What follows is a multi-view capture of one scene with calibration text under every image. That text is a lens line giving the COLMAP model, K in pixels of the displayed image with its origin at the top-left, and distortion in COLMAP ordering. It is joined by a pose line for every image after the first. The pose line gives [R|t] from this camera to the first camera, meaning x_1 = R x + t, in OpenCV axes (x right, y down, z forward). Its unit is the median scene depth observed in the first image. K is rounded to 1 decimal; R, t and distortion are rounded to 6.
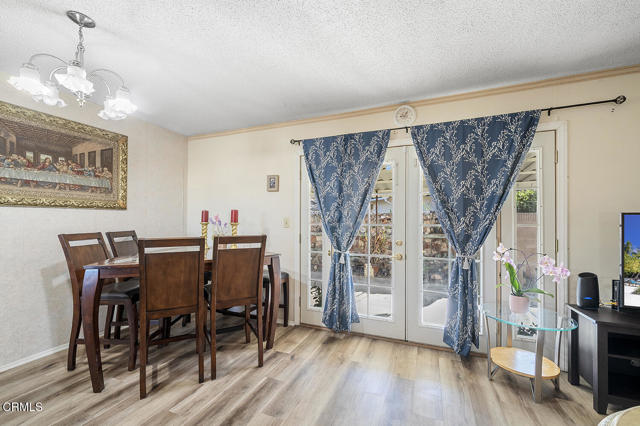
lens RADIAL K [[266.7, 0, 319.2], [0, 266.7, 219.0], [0, 0, 1]] dist [-0.002882, -0.000756]
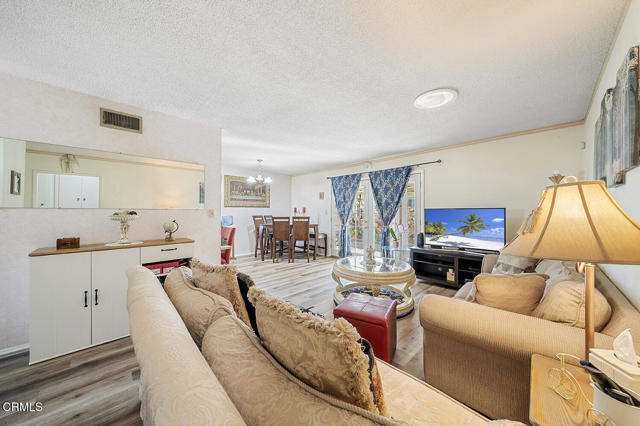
lens RADIAL K [[219.4, 0, 310.8], [0, 219.4, 212.2], [0, 0, 1]] dist [-0.002820, -0.000063]
pose [[0.903226, 0.001851, -0.429161, 0.704360], [0.001970, 0.999962, 0.008458, -0.007734], [0.429161, -0.008485, 0.903188, -0.962301]]
